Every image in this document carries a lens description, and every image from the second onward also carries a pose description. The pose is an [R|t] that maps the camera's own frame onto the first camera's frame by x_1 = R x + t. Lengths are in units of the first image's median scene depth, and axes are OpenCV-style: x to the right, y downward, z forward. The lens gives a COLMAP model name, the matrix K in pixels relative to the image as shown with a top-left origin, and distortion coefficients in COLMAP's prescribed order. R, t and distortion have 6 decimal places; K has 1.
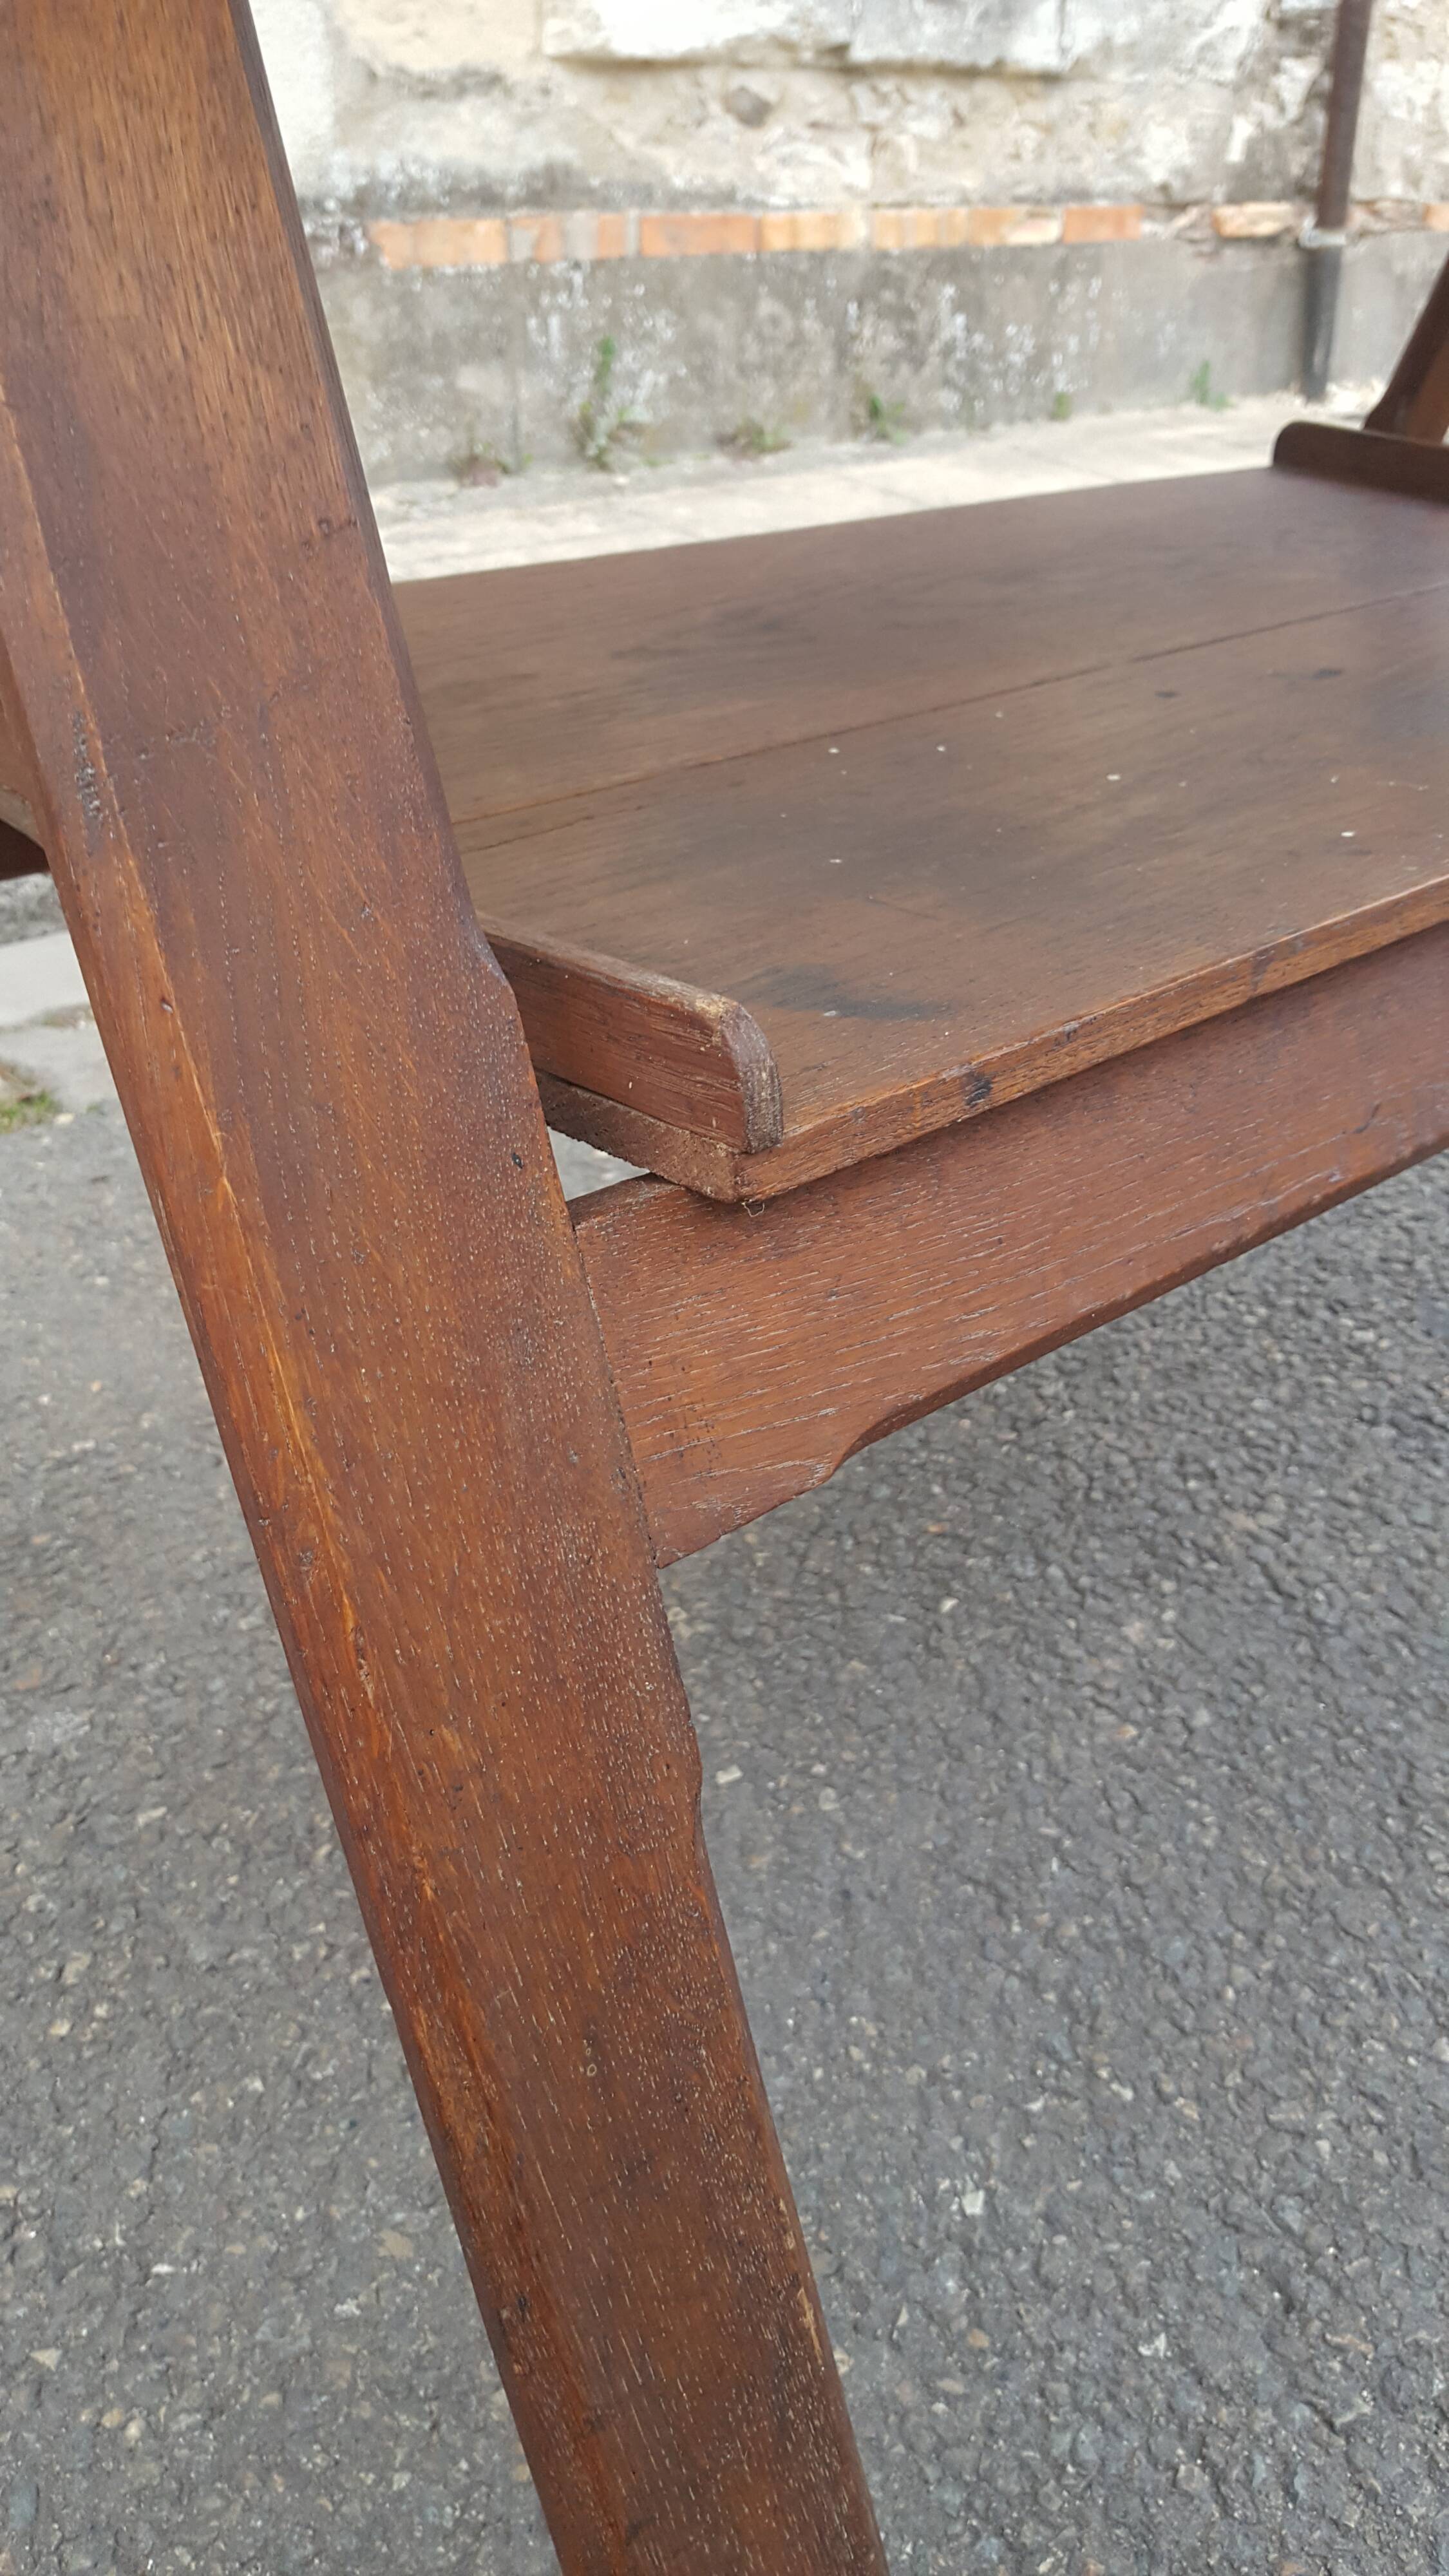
lens RADIAL K [[1956.9, 0, 718.4], [0, 1956.9, 1262.2], [0, 0, 1]] dist [0.058633, -0.126302]
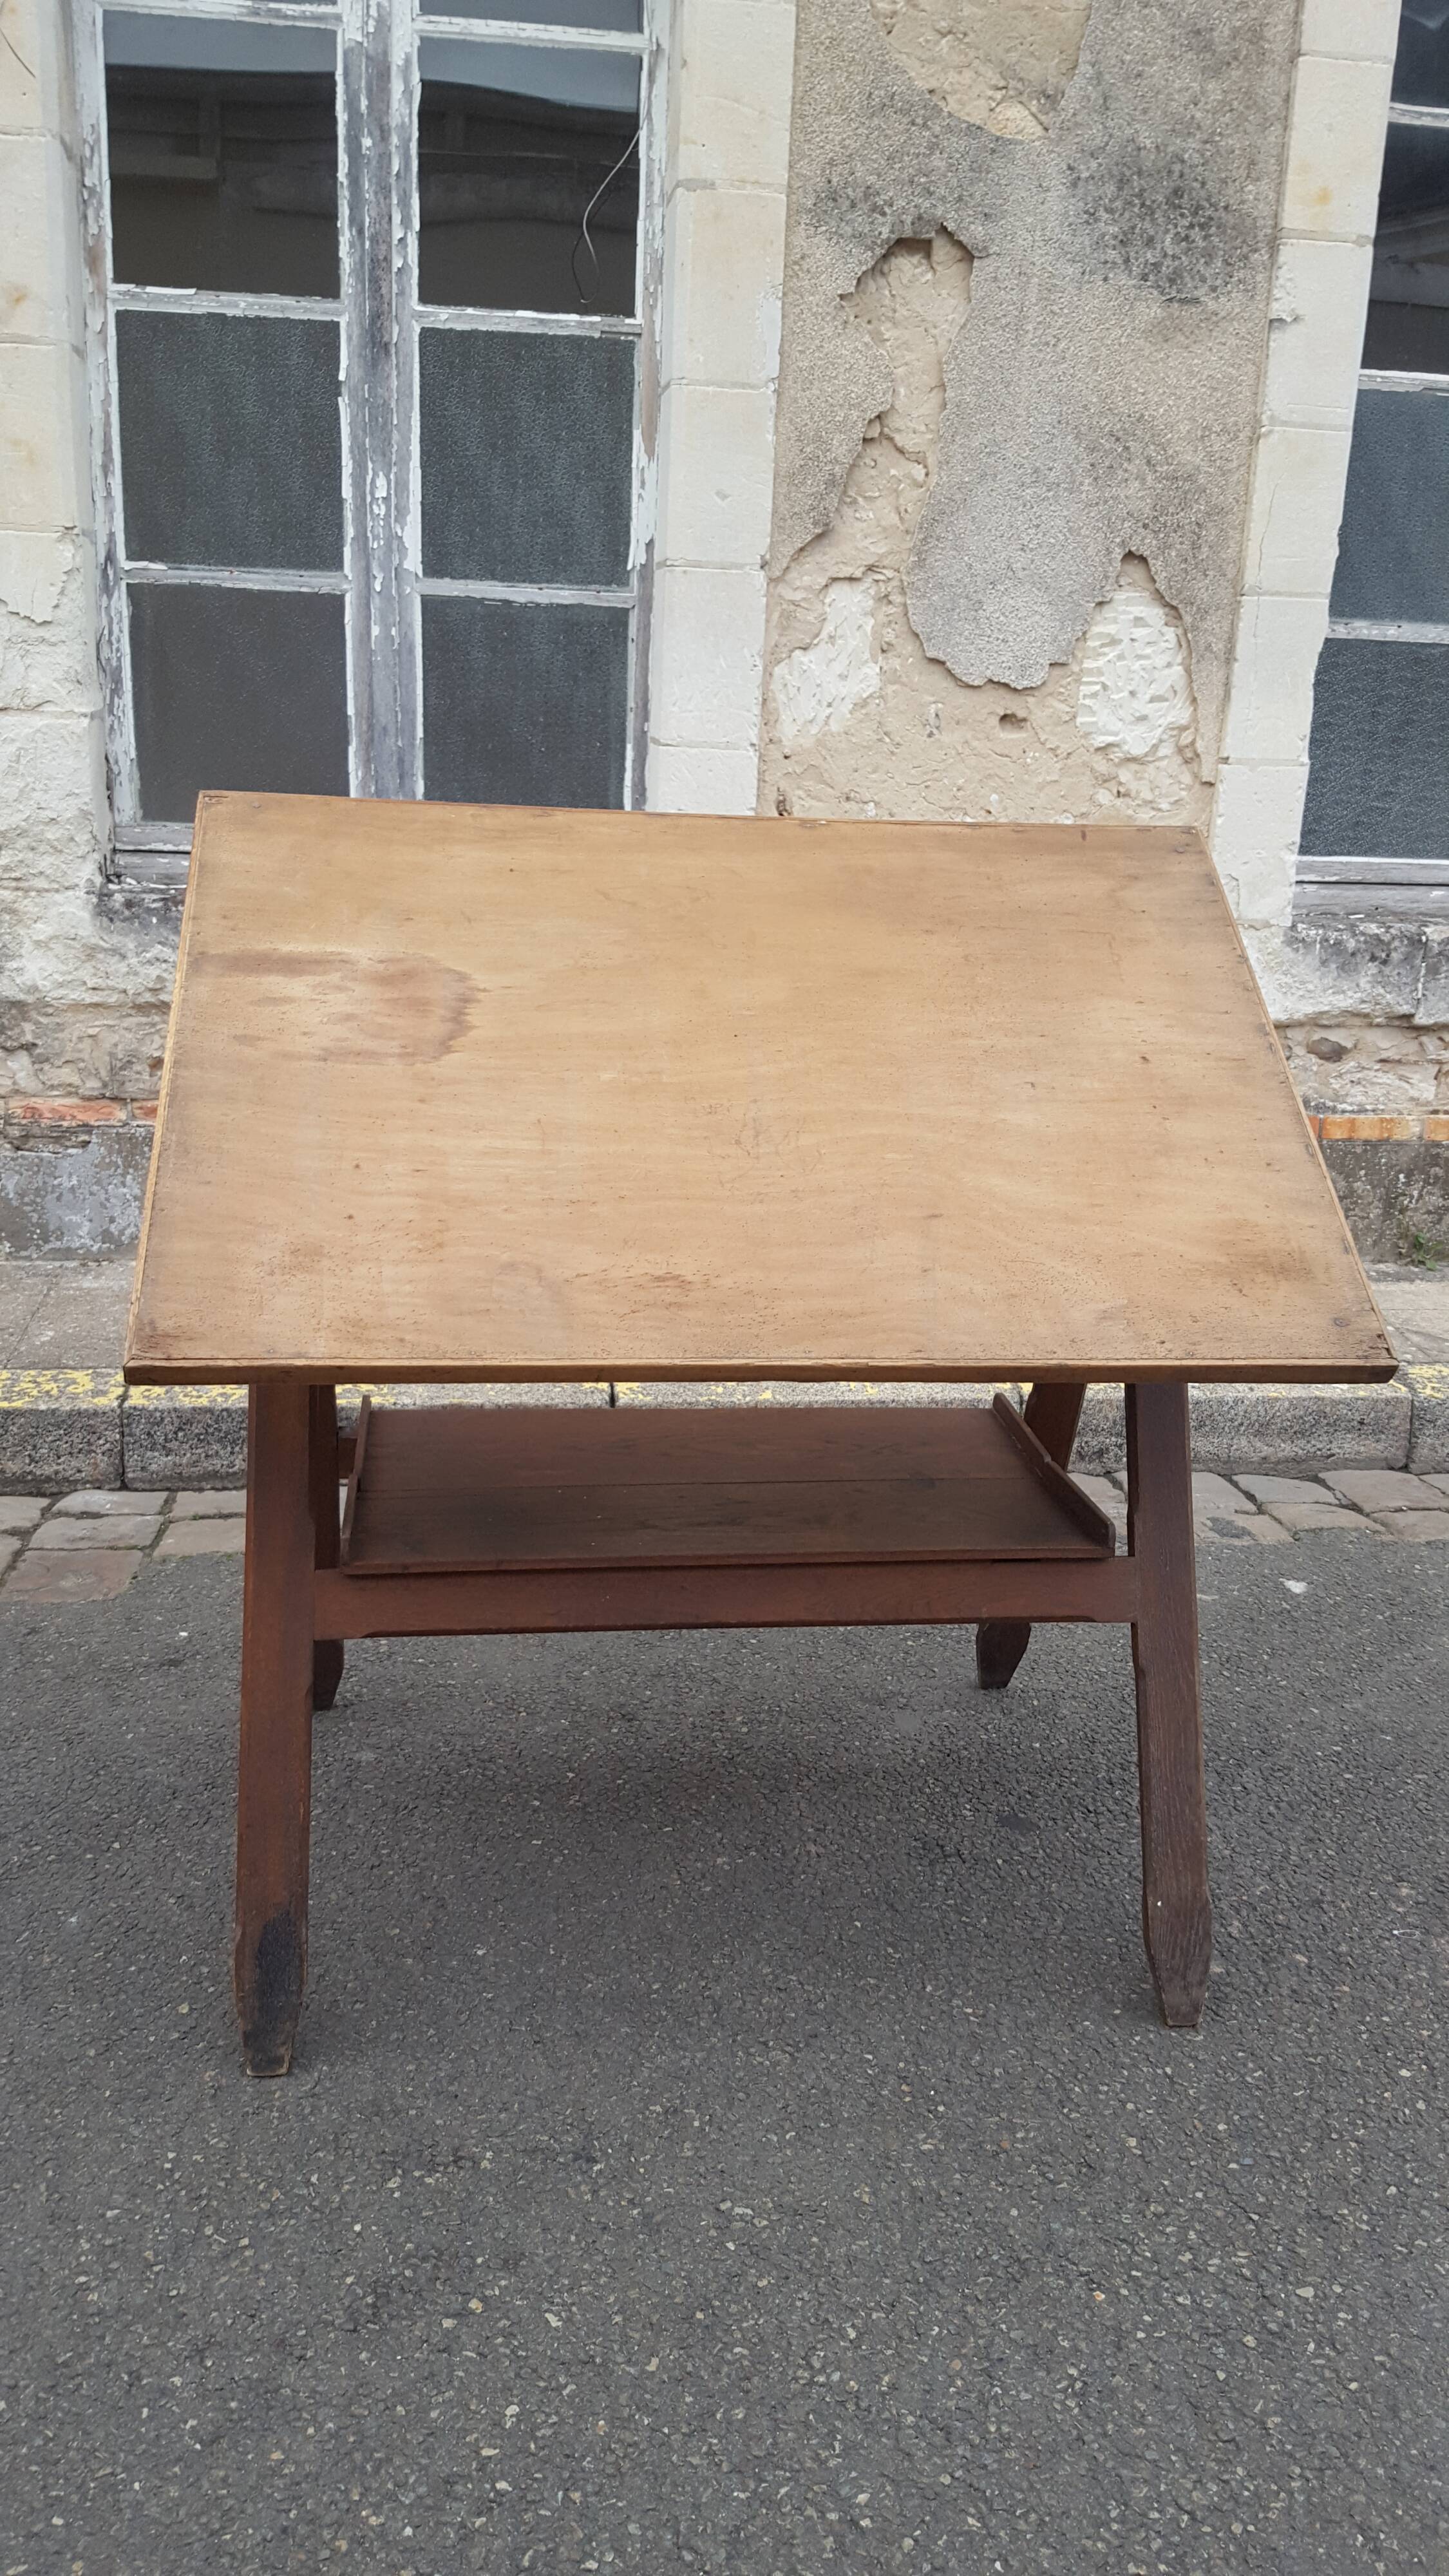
lens RADIAL K [[1950.3, 0, 738.2], [0, 1950.3, 1287.2], [0, 0, 1]] dist [0.062613, -0.134267]
pose [[0.838759, 0.162713, -0.519623, 0.483999], [-0.294781, 0.938056, -0.182085, -0.014742], [0.457808, 0.305901, 0.834767, -0.434058]]
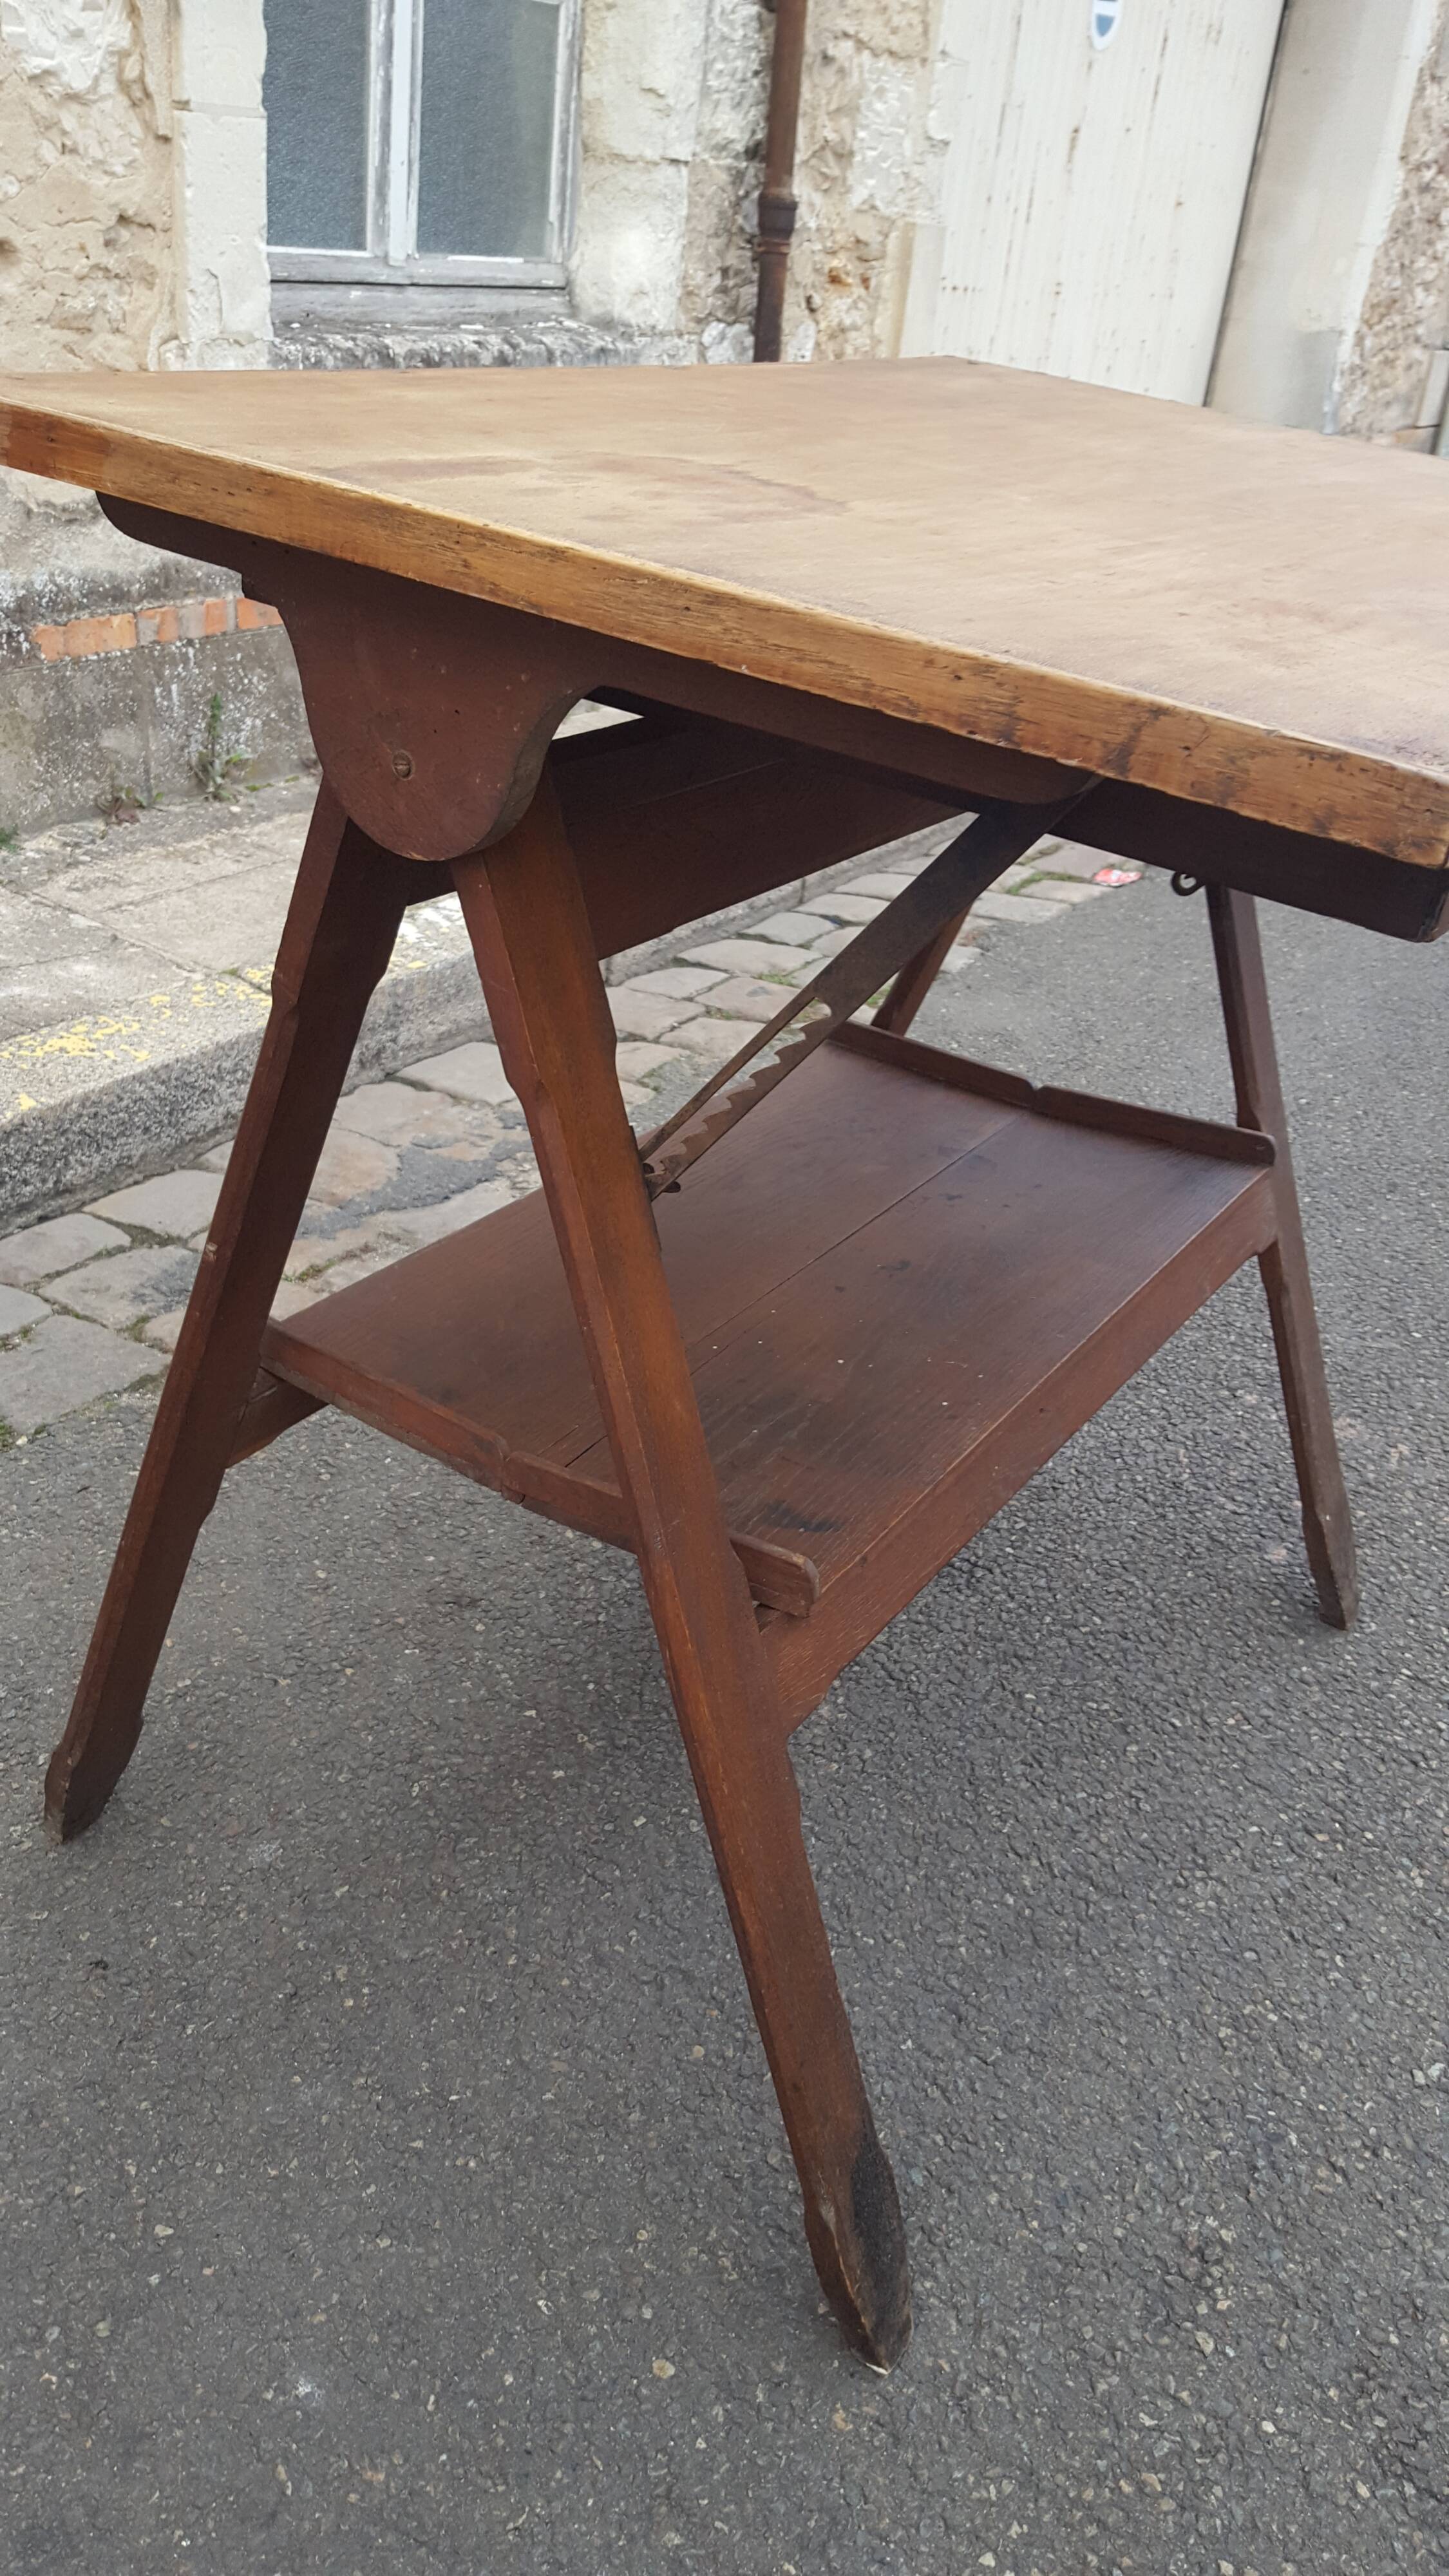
lens RADIAL K [[1956.9, 0, 708.7], [0, 1956.9, 1279.3], [0, 0, 1]] dist [0.058633, -0.126302]
pose [[0.961039, -0.077282, 0.265389, -0.122434], [0.083375, 0.996449, -0.011754, -0.071675], [-0.263538, 0.033423, 0.964070, -0.265239]]
